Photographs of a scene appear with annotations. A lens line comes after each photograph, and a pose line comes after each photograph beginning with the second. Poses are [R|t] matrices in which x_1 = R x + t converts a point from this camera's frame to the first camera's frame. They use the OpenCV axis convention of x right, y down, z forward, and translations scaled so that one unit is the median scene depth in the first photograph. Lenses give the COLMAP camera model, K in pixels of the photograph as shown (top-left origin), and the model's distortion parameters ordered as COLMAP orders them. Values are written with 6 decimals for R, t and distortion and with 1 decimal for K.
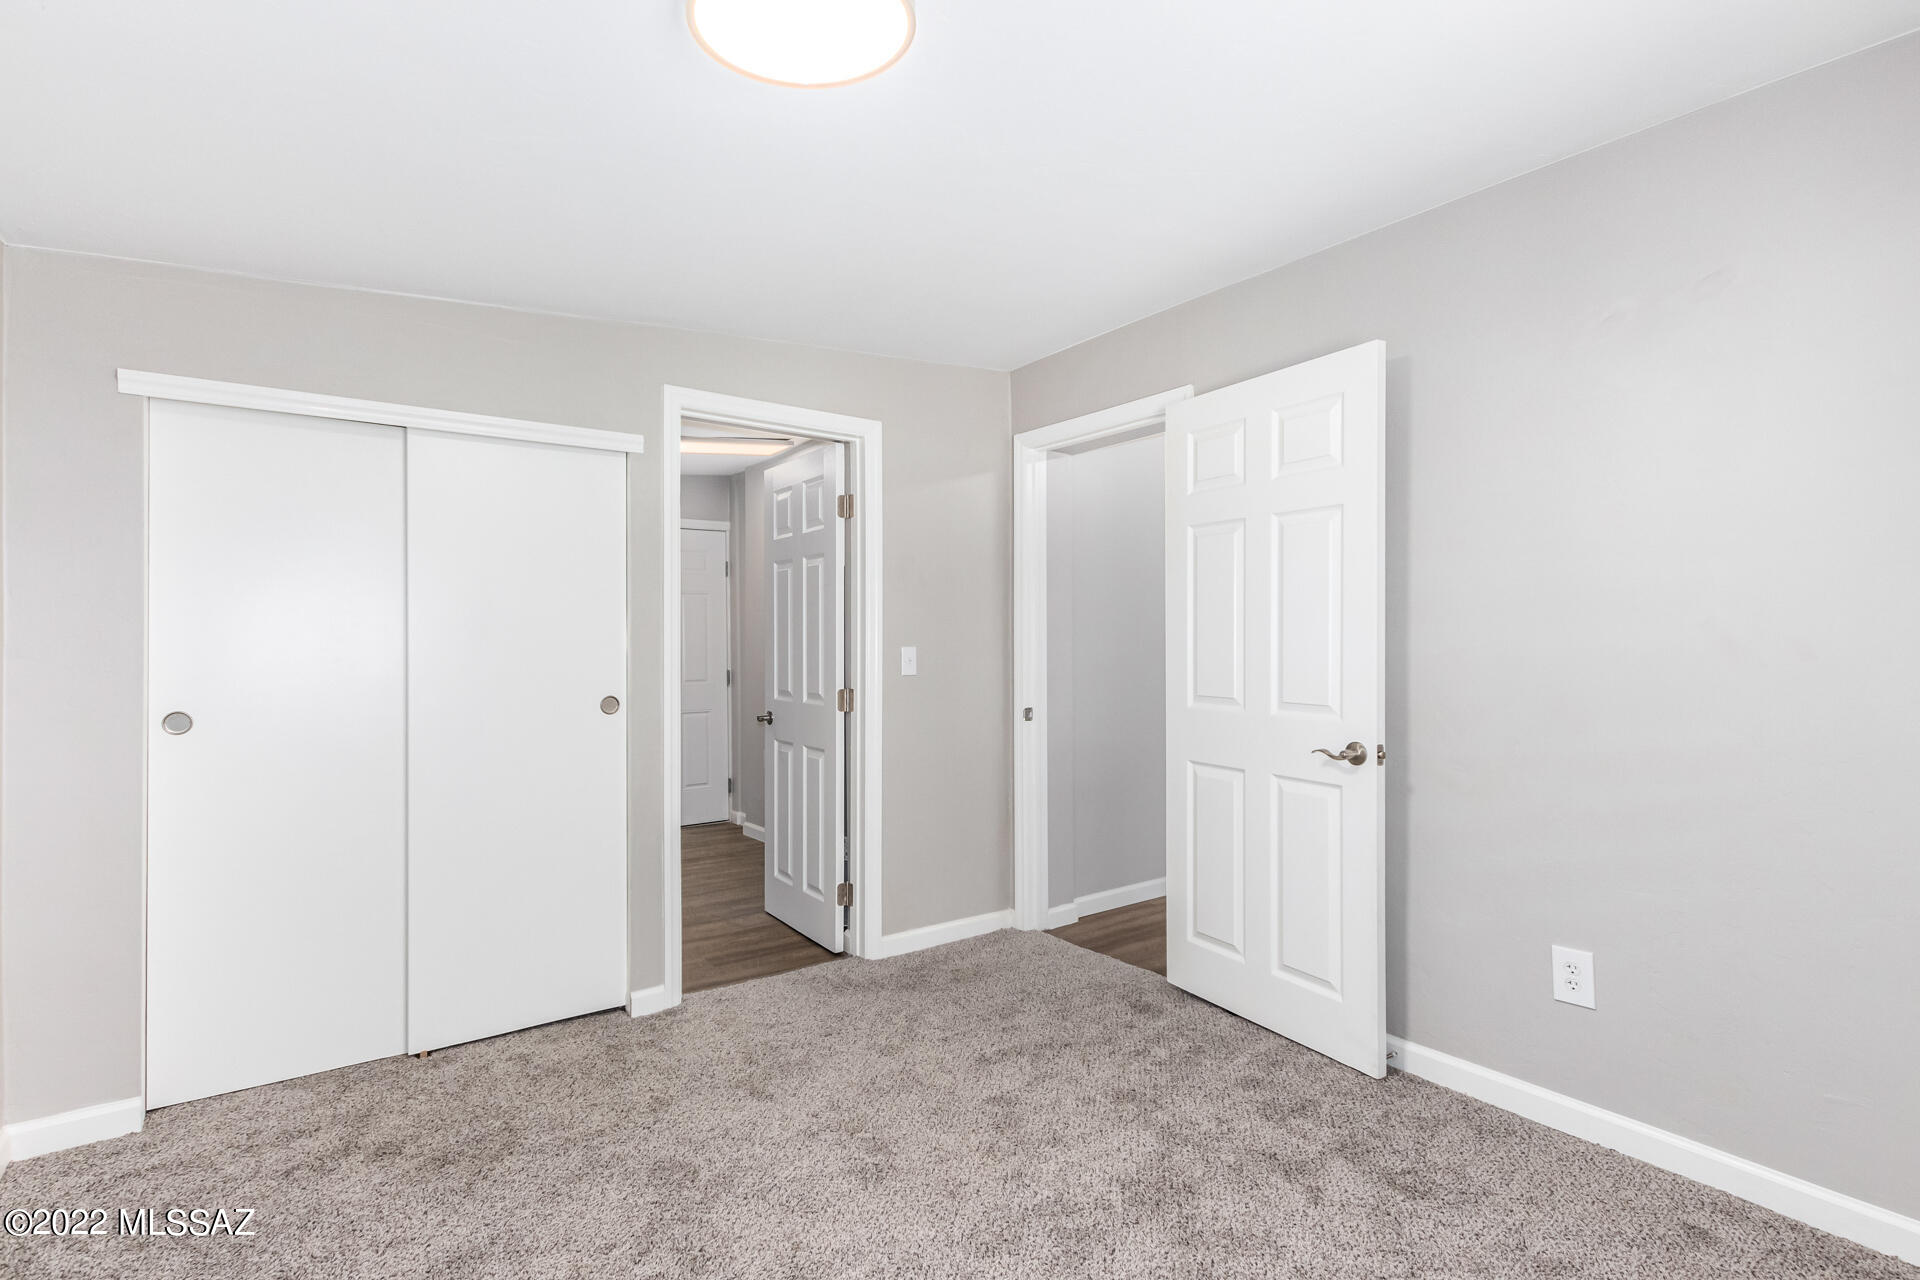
lens RADIAL K [[909.4, 0, 968.4], [0, 909.4, 647.2], [0, 0, 1]] dist [0.001220, -0.000365]
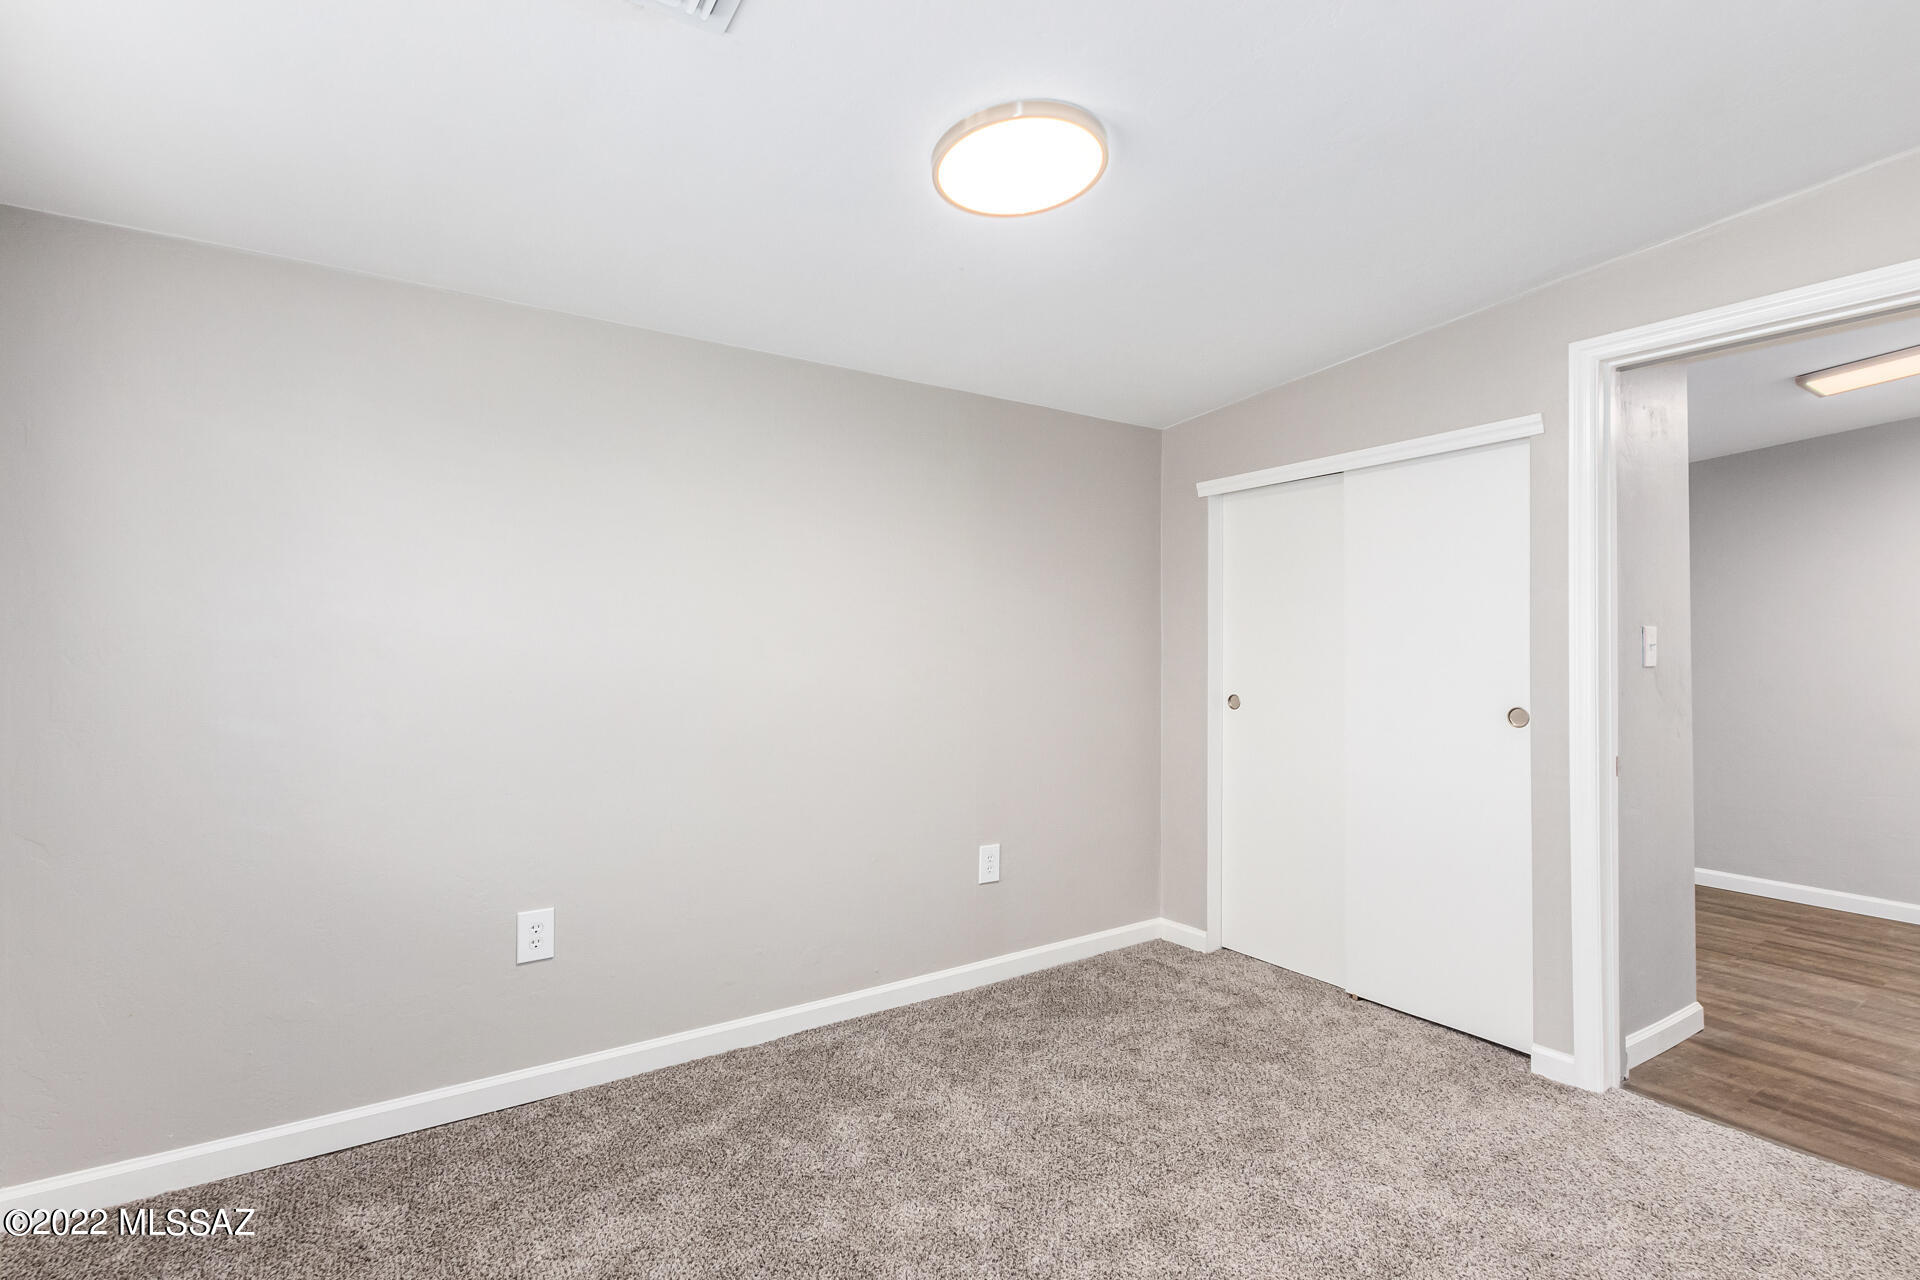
lens RADIAL K [[909.4, 0, 968.4], [0, 909.4, 647.2], [0, 0, 1]] dist [0.001220, -0.000365]
pose [[-0.040160, -0.003710, -0.999186, 0.598814], [-0.003079, 0.999989, -0.003589, -0.001978], [0.999189, 0.002932, -0.040171, 0.537853]]
